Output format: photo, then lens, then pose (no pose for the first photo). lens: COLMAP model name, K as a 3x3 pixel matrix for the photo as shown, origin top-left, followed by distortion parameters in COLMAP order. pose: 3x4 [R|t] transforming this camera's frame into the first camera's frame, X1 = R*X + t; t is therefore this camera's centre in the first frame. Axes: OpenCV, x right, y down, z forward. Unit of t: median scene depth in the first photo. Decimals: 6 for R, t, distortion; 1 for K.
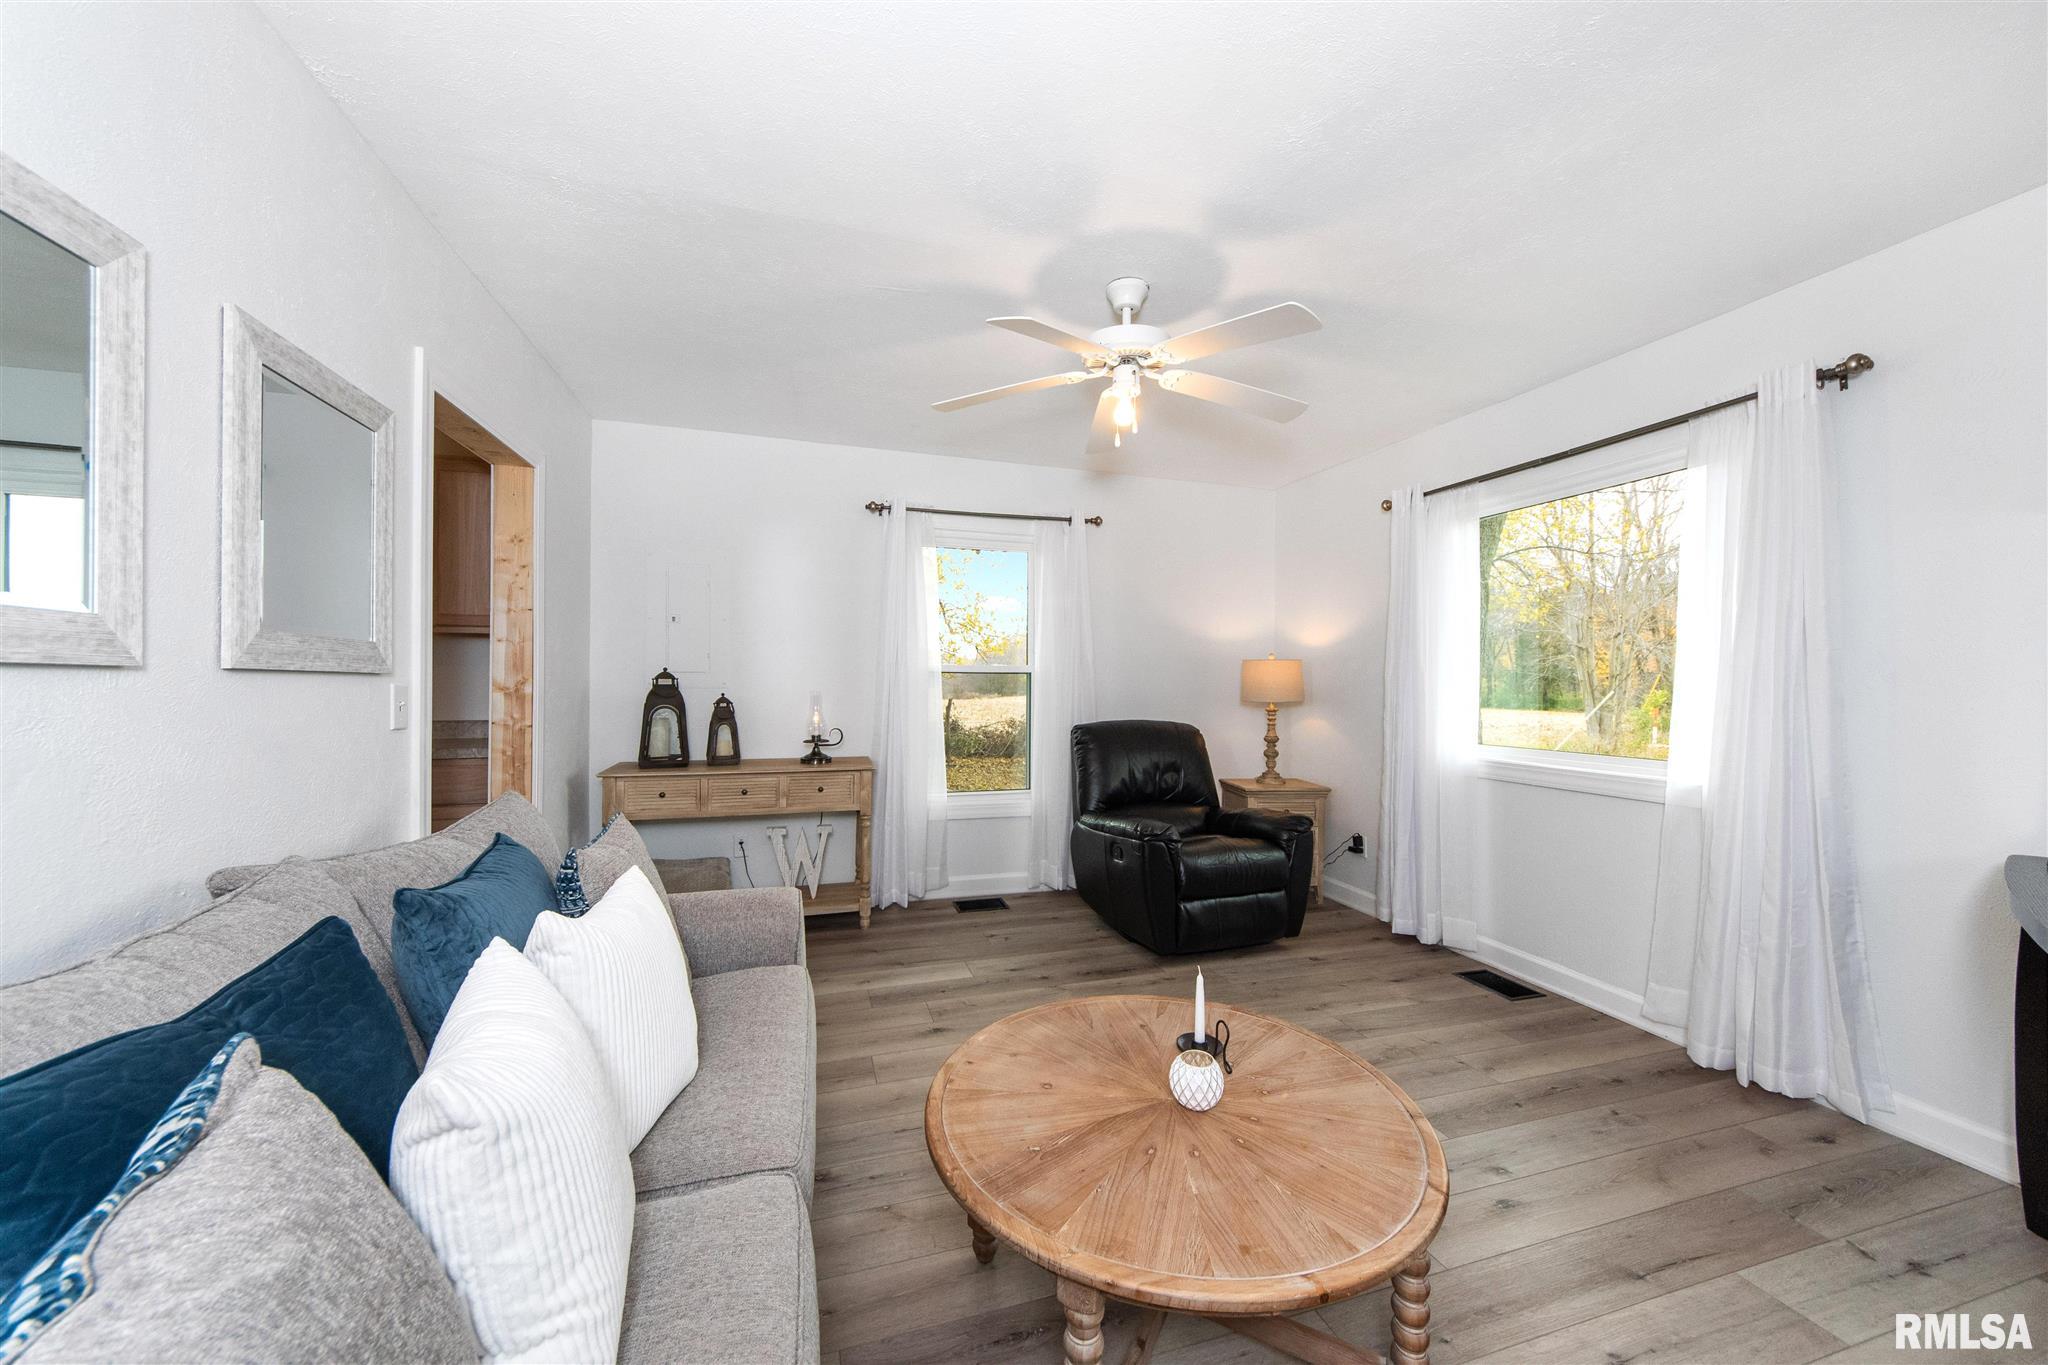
lens RADIAL K [[743.6, 0, 1030.8], [0, 743.6, 681.6], [0, 0, 1]] dist [0.011471, -0.007630]
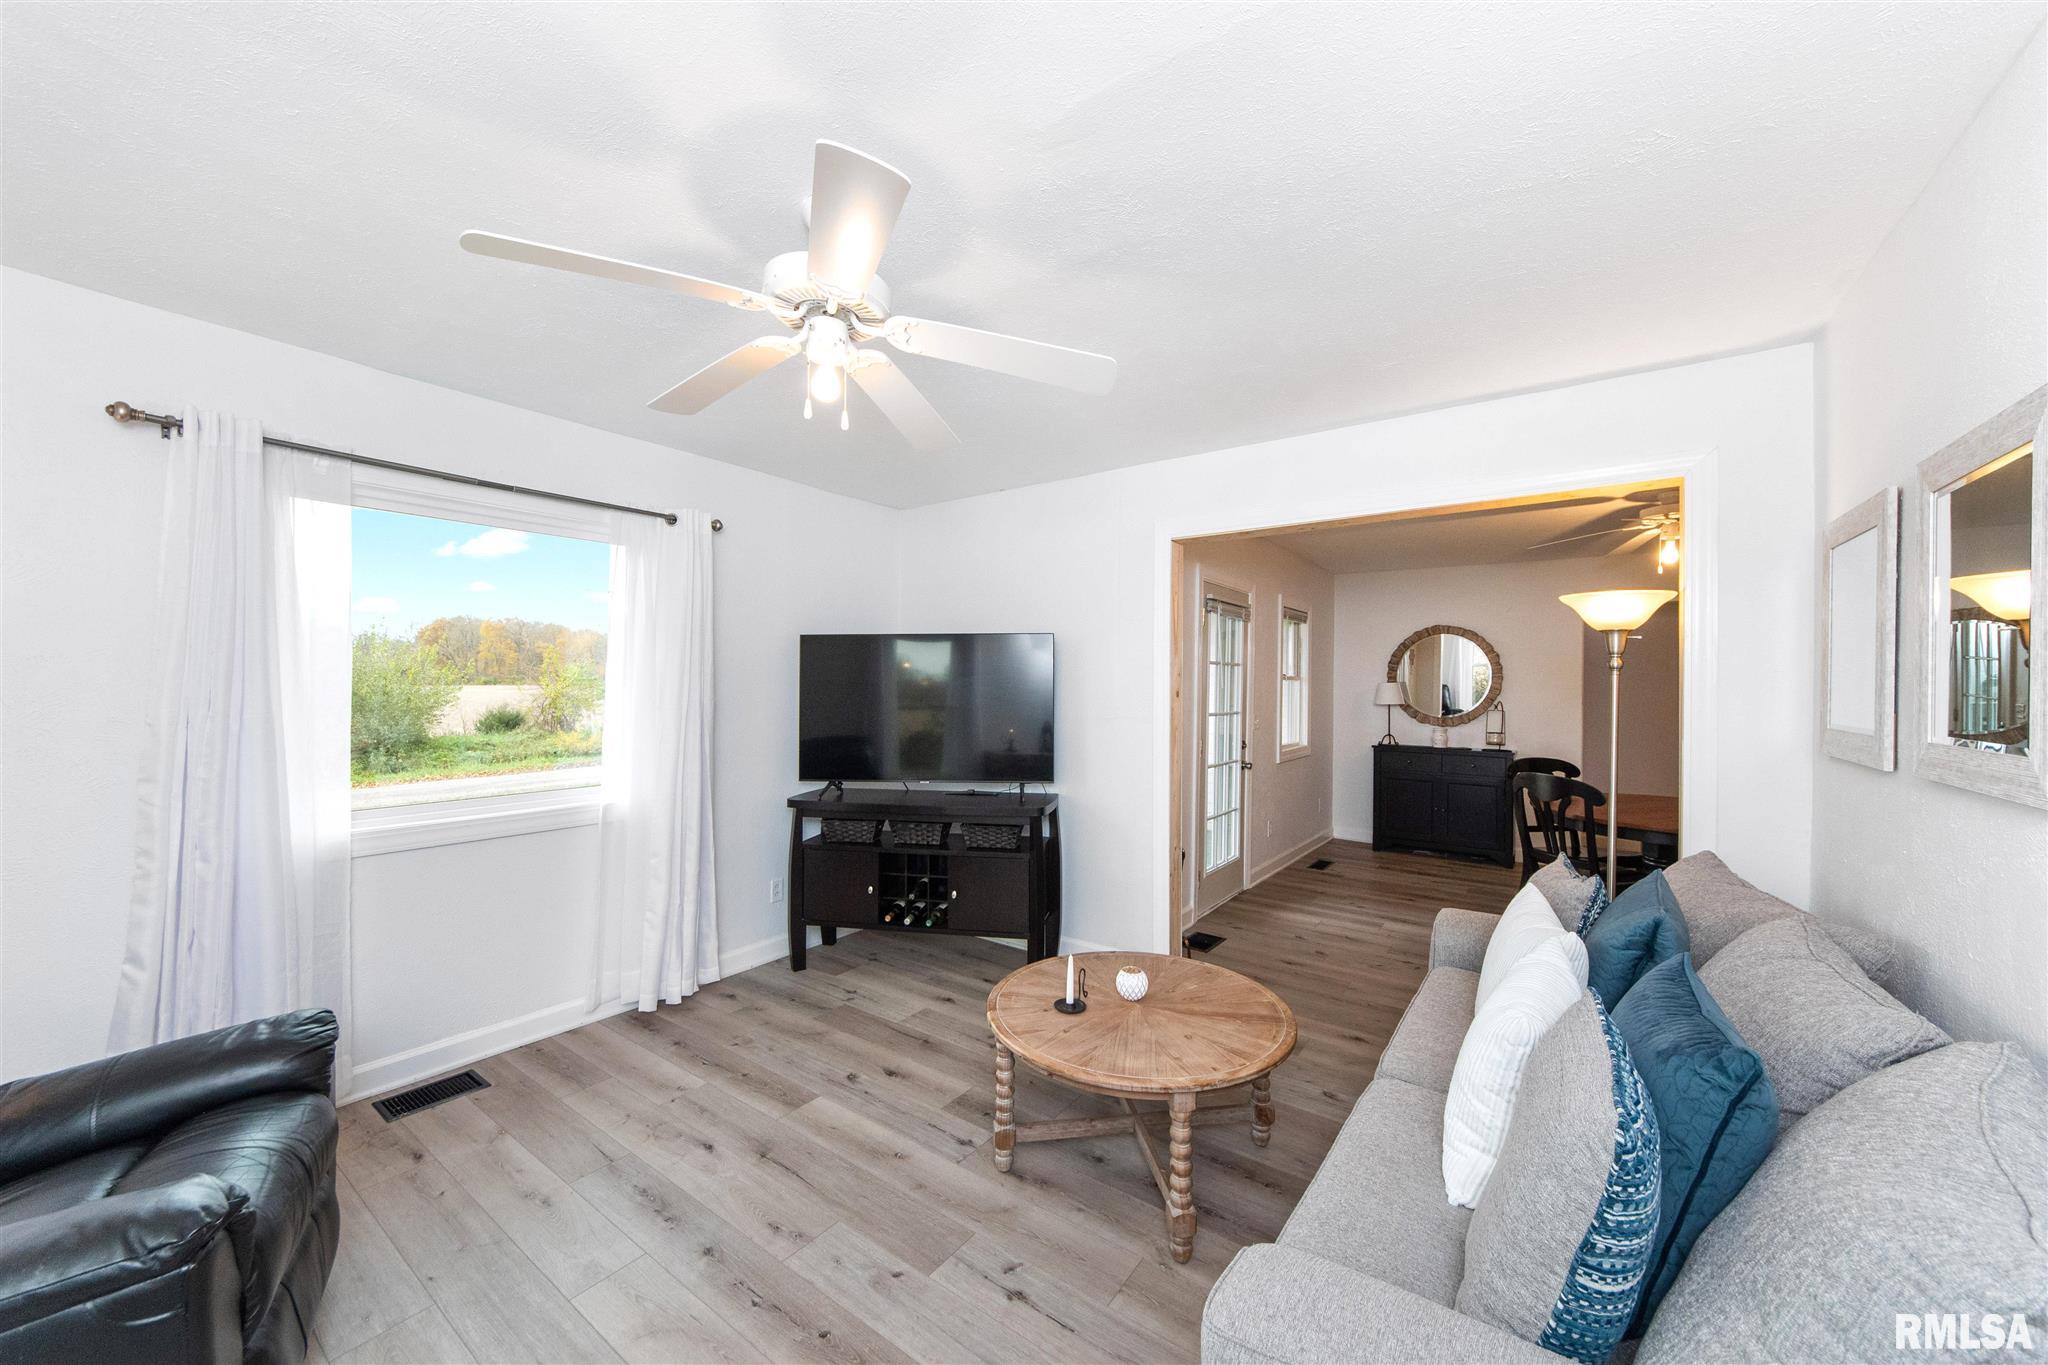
lens RADIAL K [[743.6, 0, 1030.8], [0, 743.6, 681.6], [0, 0, 1]] dist [0.011471, -0.007630]
pose [[-0.602319, -0.011147, 0.798178, -0.374746], [-0.013447, 0.999902, 0.003816, -0.056057], [-0.798143, -0.008435, -0.602410, 0.849460]]
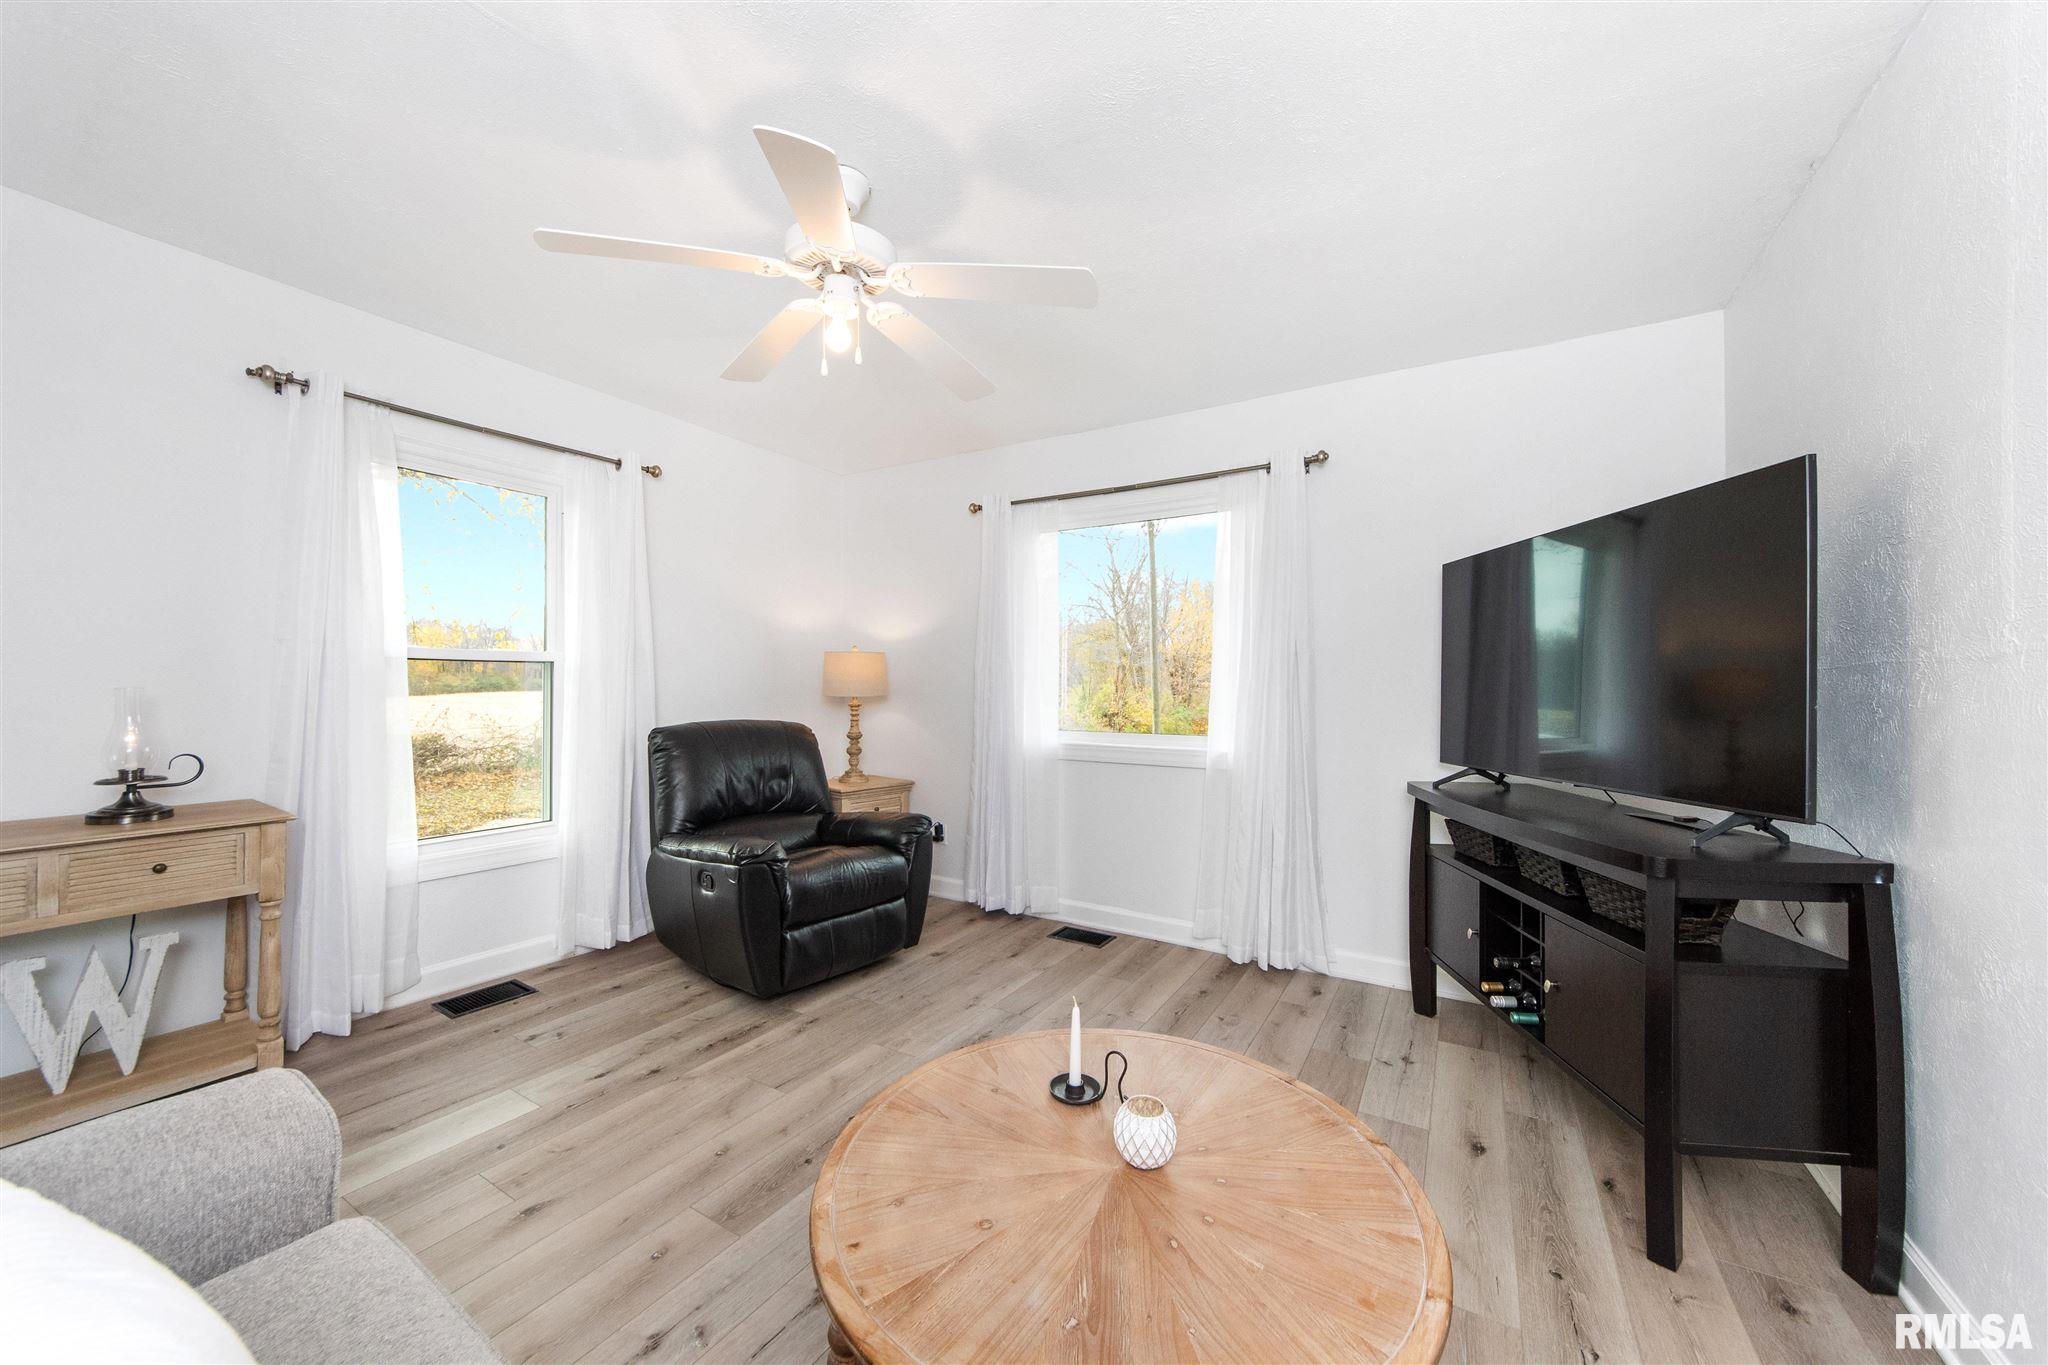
lens RADIAL K [[737.4, 0, 1032.4], [0, 737.4, 679.6], [0, 0, 1]] dist [-0.001820, -0.000209]
pose [[0.742928, 0.001027, 0.669371, -0.168853], [-0.000196, 0.999999, -0.001316, 0.008392], [-0.669372, 0.000847, 0.742927, 0.179309]]
